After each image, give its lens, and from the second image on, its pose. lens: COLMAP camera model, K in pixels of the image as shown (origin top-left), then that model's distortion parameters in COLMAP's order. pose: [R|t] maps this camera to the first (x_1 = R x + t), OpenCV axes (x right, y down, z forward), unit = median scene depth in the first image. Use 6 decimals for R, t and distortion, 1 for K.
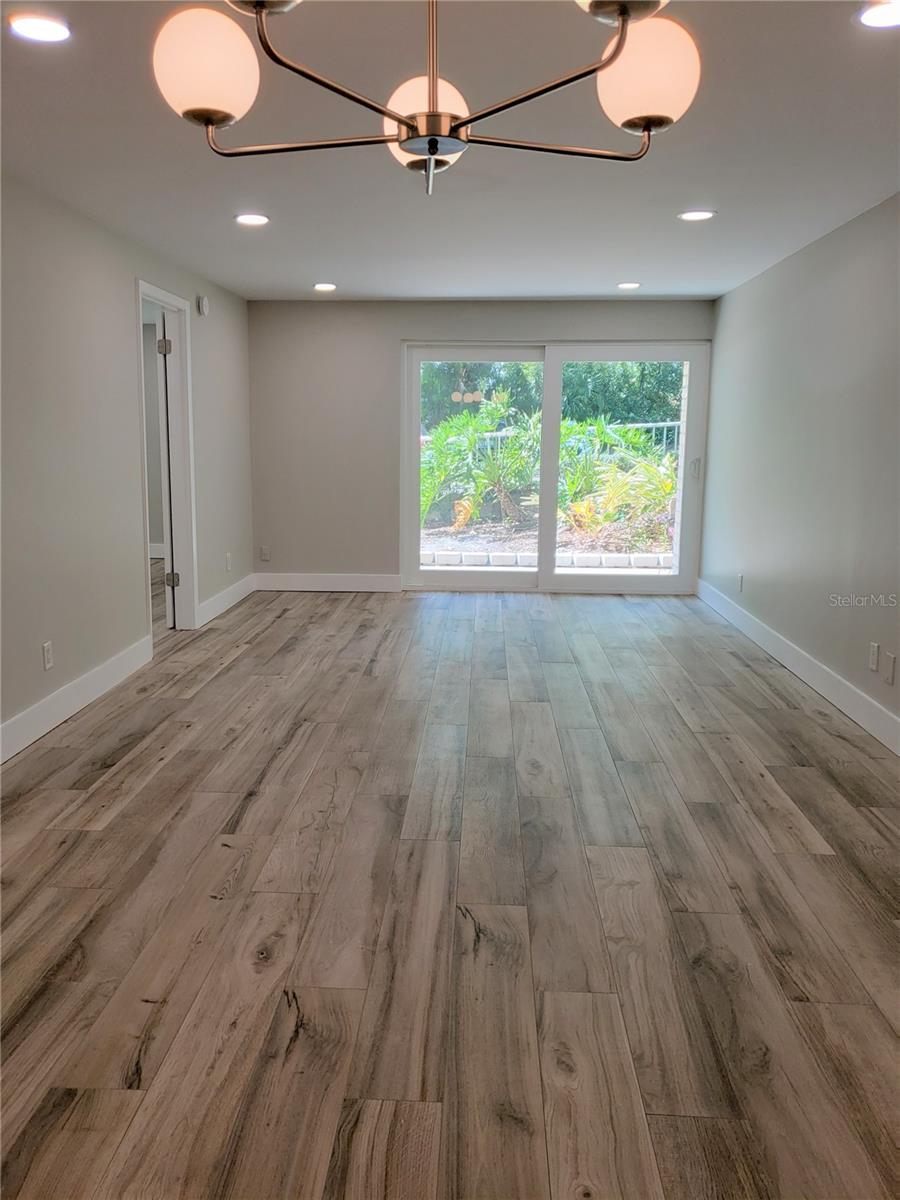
lens RADIAL K [[913.3, 0, 432.9], [0, 913.3, 569.2], [0, 0, 1]] dist [-0.000236, 0.004751]
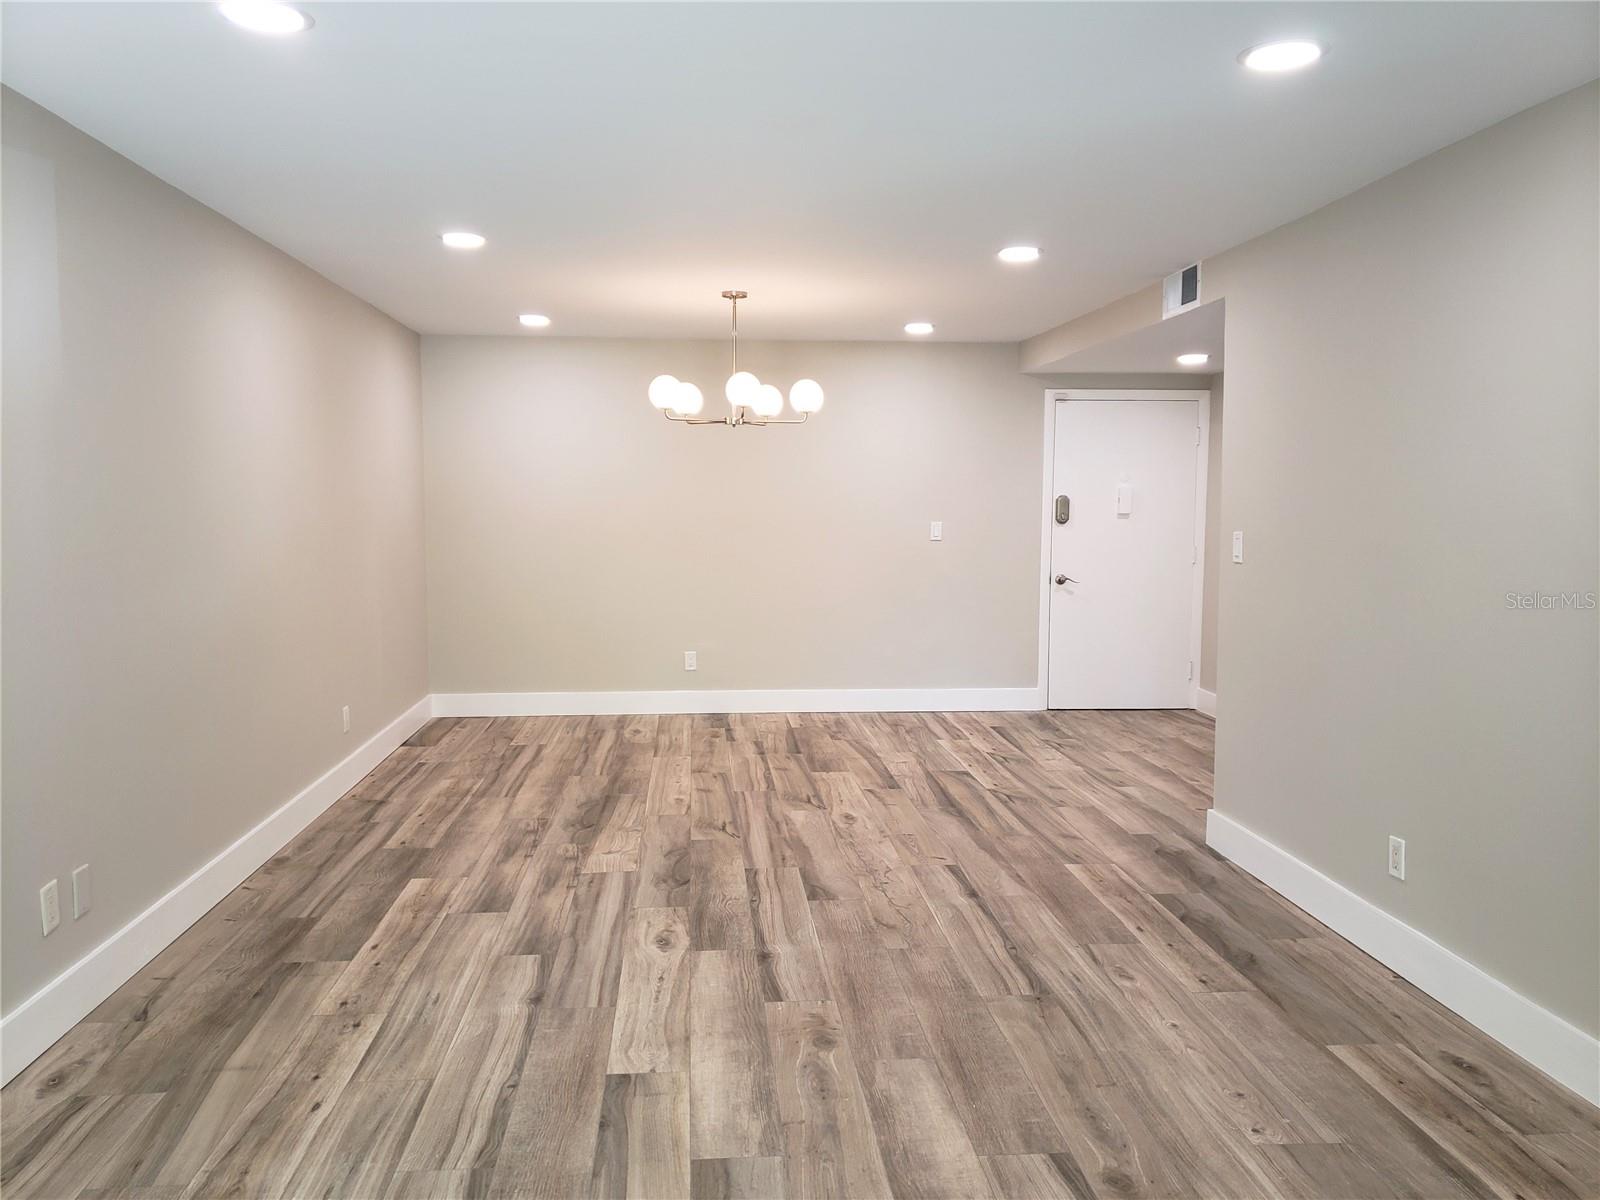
lens RADIAL K [[1260.2, 0, 800.0], [0, 1260.2, 600.0], [0, 0, 1]] dist [-0.012403, 0.009191]
pose [[-0.989277, 0.002149, -0.146037, 0.193094], [-0.031583, 0.973086, 0.228269, -0.392732], [0.142597, 0.230434, -0.962583, 2.482159]]
